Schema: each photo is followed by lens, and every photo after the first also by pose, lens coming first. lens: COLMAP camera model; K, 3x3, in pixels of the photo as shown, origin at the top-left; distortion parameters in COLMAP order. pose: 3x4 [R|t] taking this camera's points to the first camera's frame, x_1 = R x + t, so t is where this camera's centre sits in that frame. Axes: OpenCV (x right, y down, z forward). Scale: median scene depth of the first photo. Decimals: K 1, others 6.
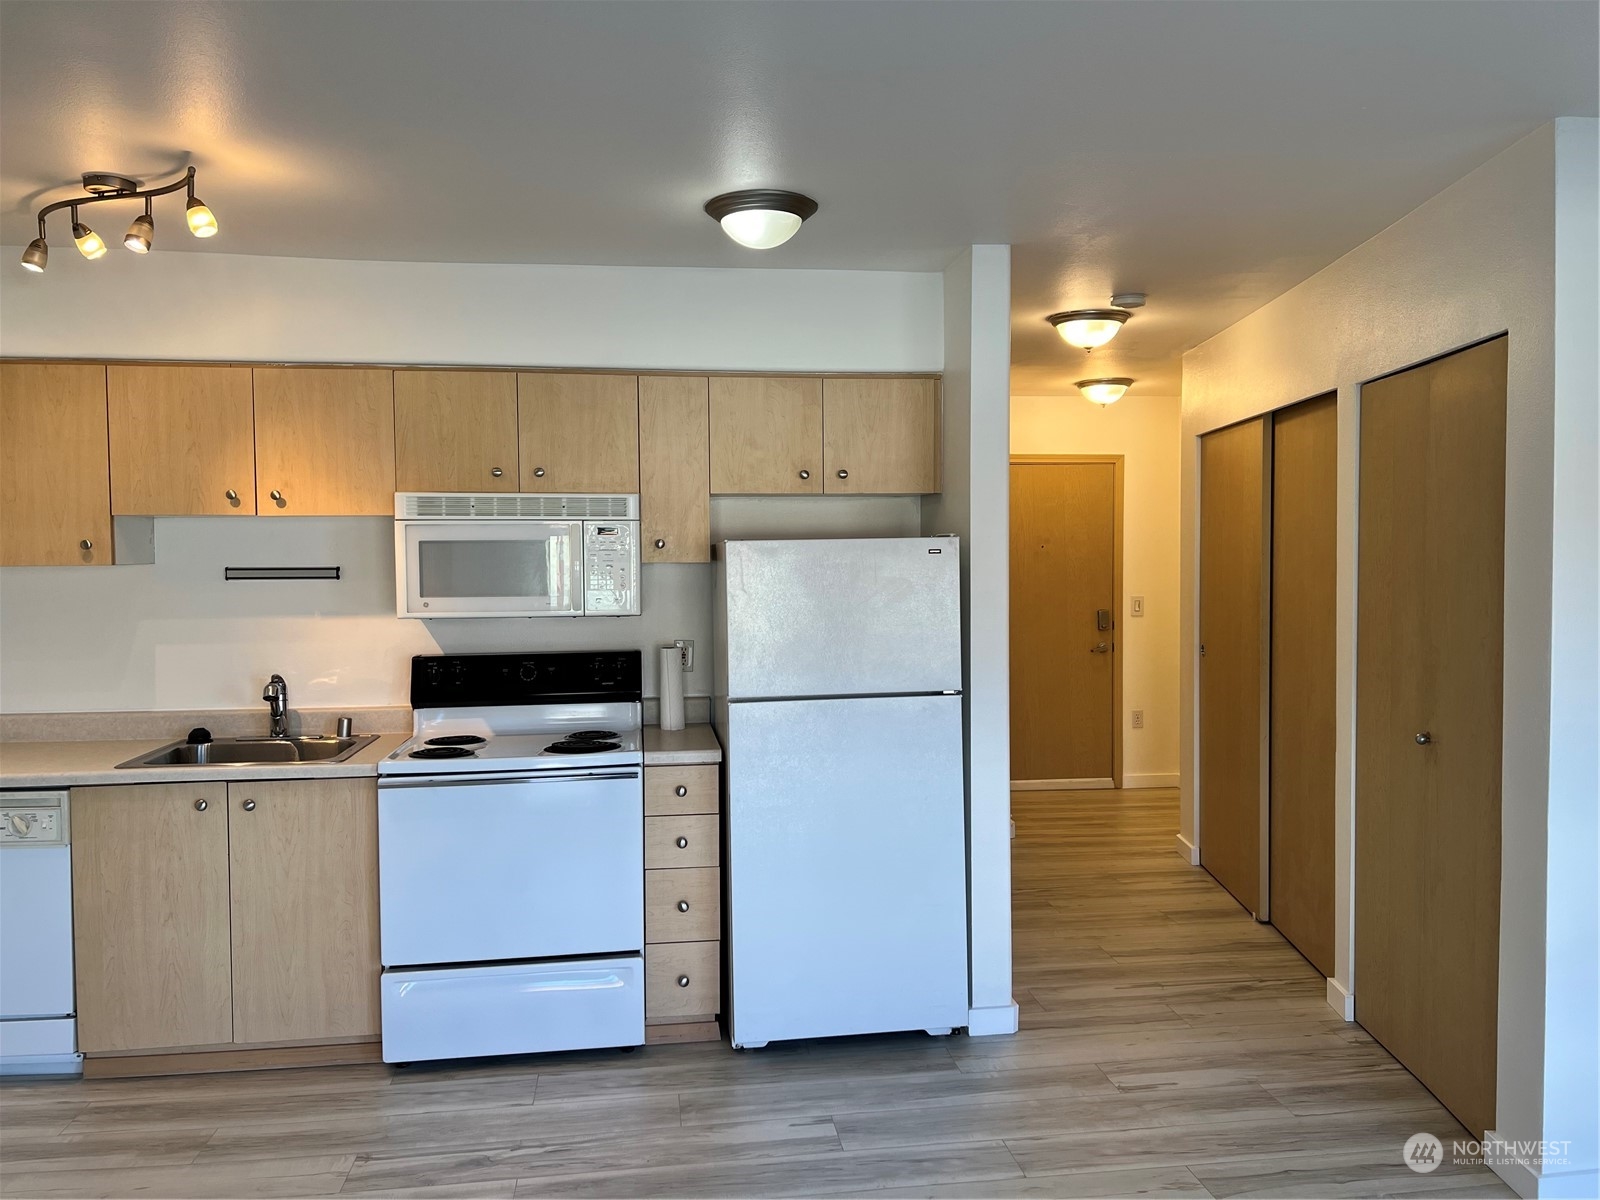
lens RADIAL K [[1198.9, 0, 809.6], [0, 1198.9, 596.1], [0, 0, 1]] dist [0.055617, -0.059234]
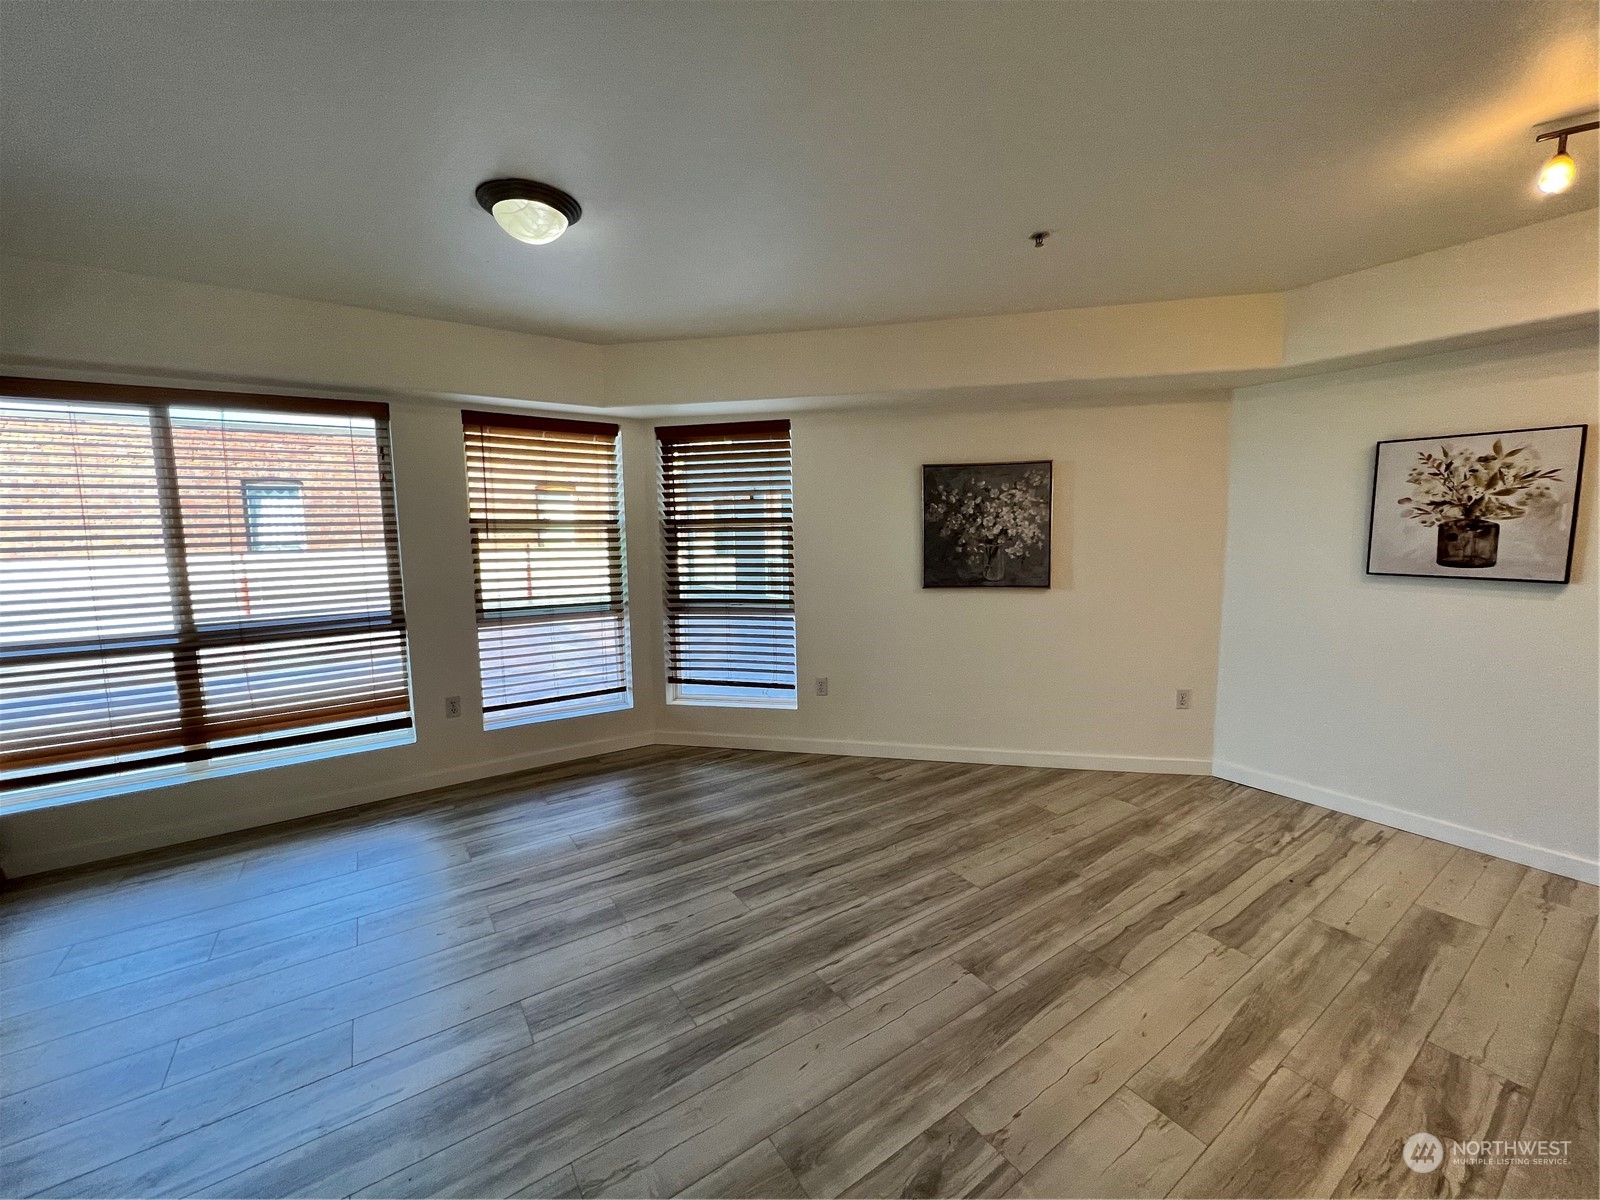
lens RADIAL K [[639.0, 0, 800.5], [0, 639.0, 598.2], [0, 0, 1]] dist [-0.003315, 0.000199]
pose [[-0.892106, 0.070775, -0.446249, 0.314300], [0.007046, 0.989714, 0.142884, -0.011219], [0.451772, 0.124324, -0.883428, 1.001177]]
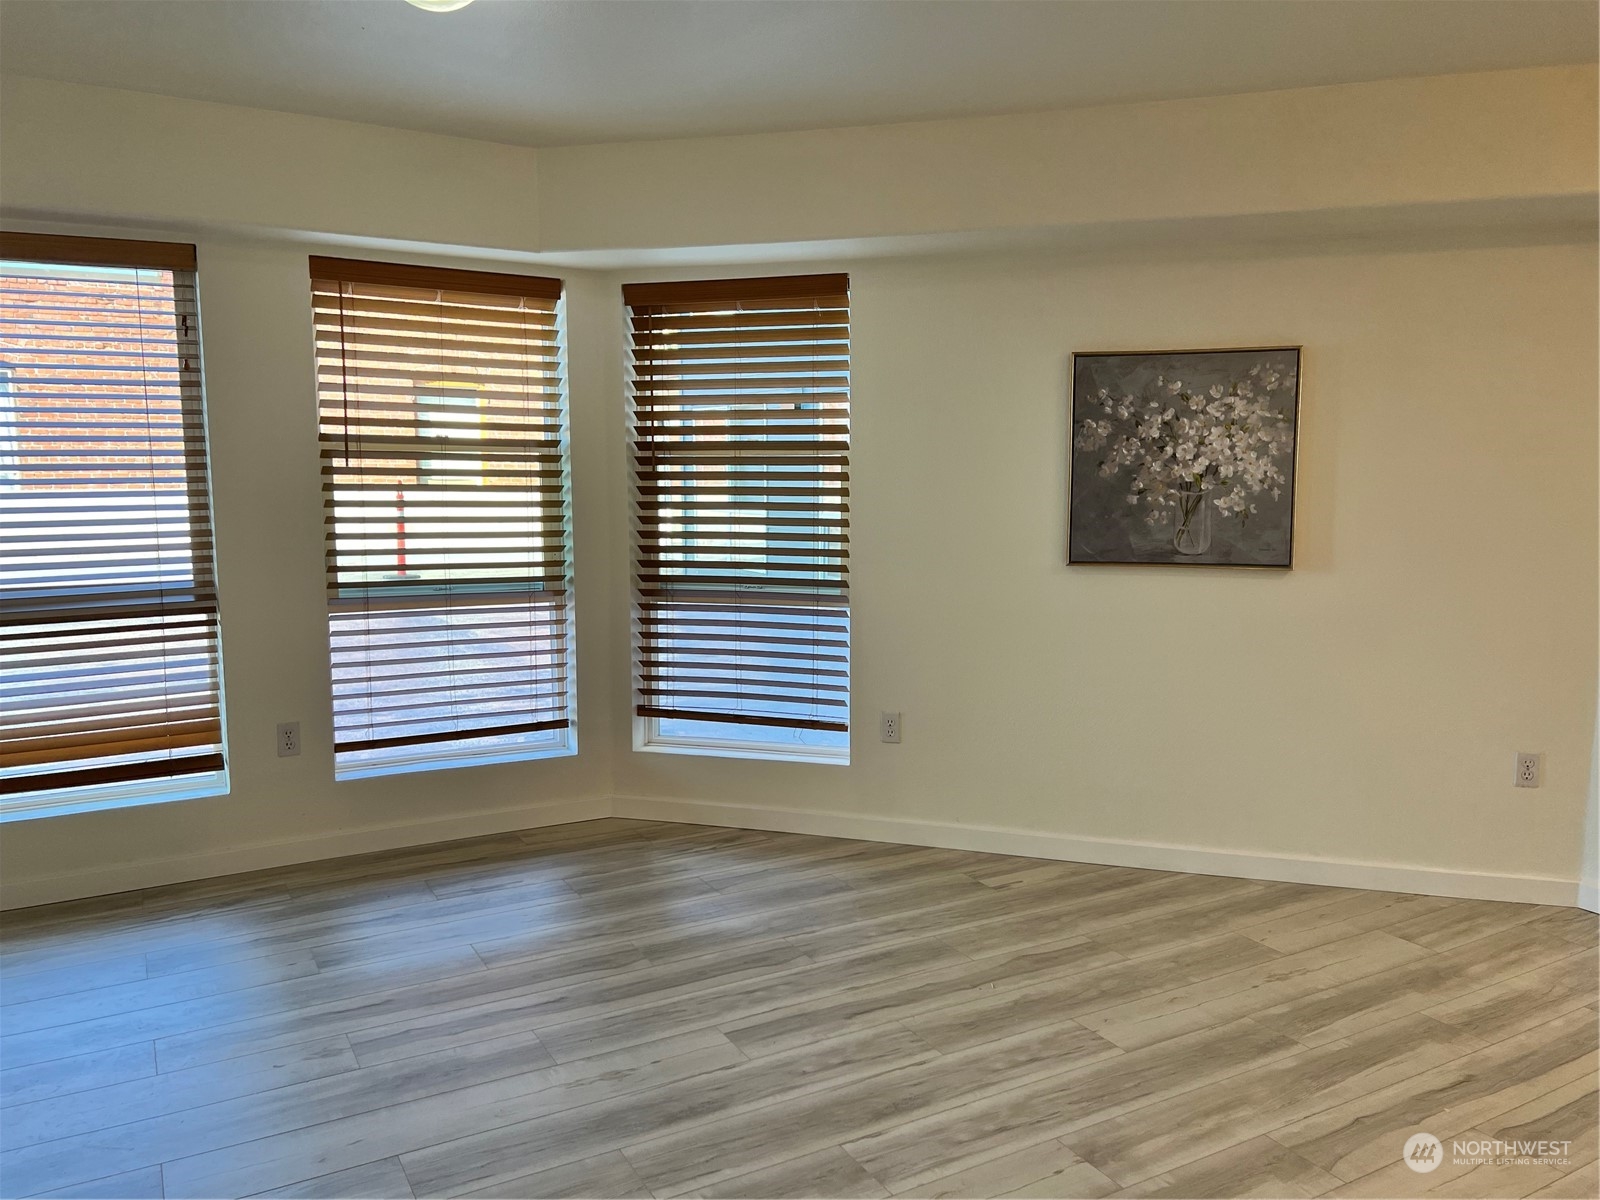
lens RADIAL K [[1198.9, 0, 800.9], [0, 1198.9, 616.1], [0, 0, 1]] dist [0.055617, -0.059234]
pose [[-0.925694, 0.056403, -0.374044, 0.337947], [-0.005414, 0.986744, 0.162193, -0.013650], [0.378234, 0.152166, -0.913118, 1.128605]]
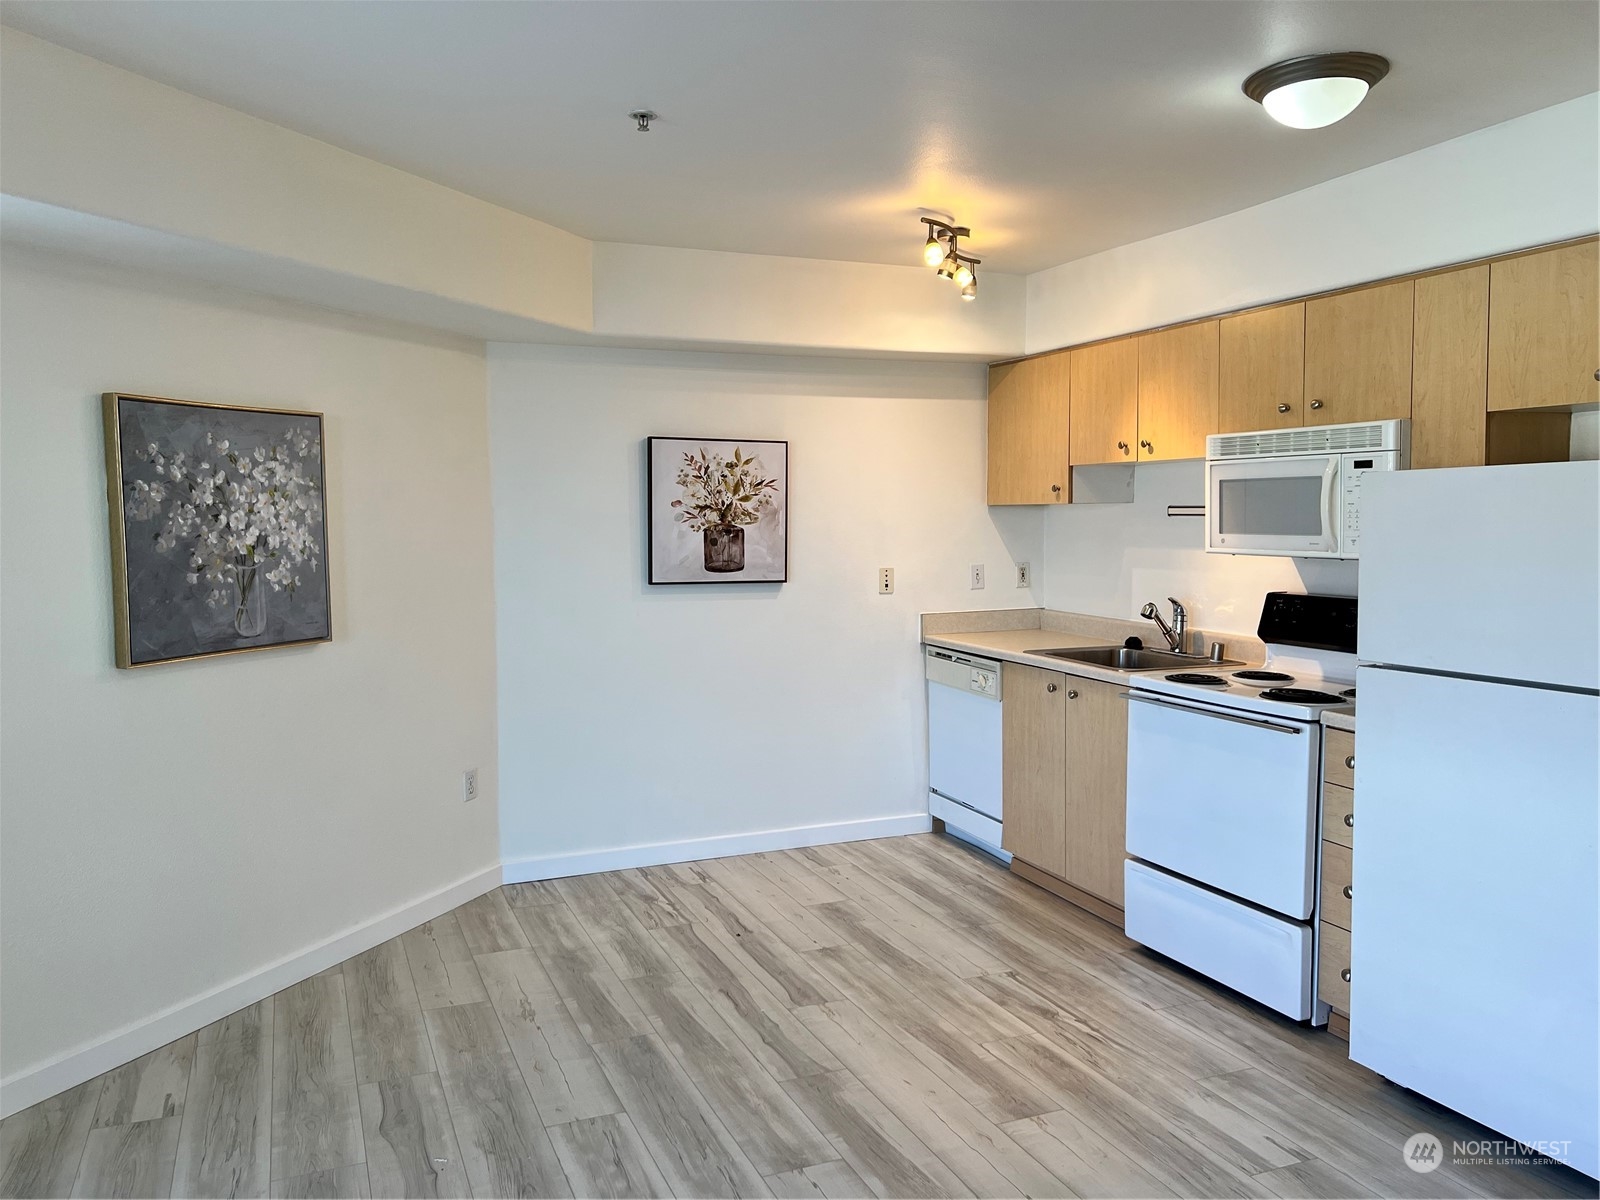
lens RADIAL K [[1198.9, 0, 795.3], [0, 1198.9, 595.5], [0, 0, 1]] dist [0.055617, -0.059234]
pose [[0.265634, 0.074326, -0.961204, 0.651127], [-0.031703, 0.997158, 0.068345, -0.005550], [0.963552, 0.012318, 0.267236, 0.389313]]
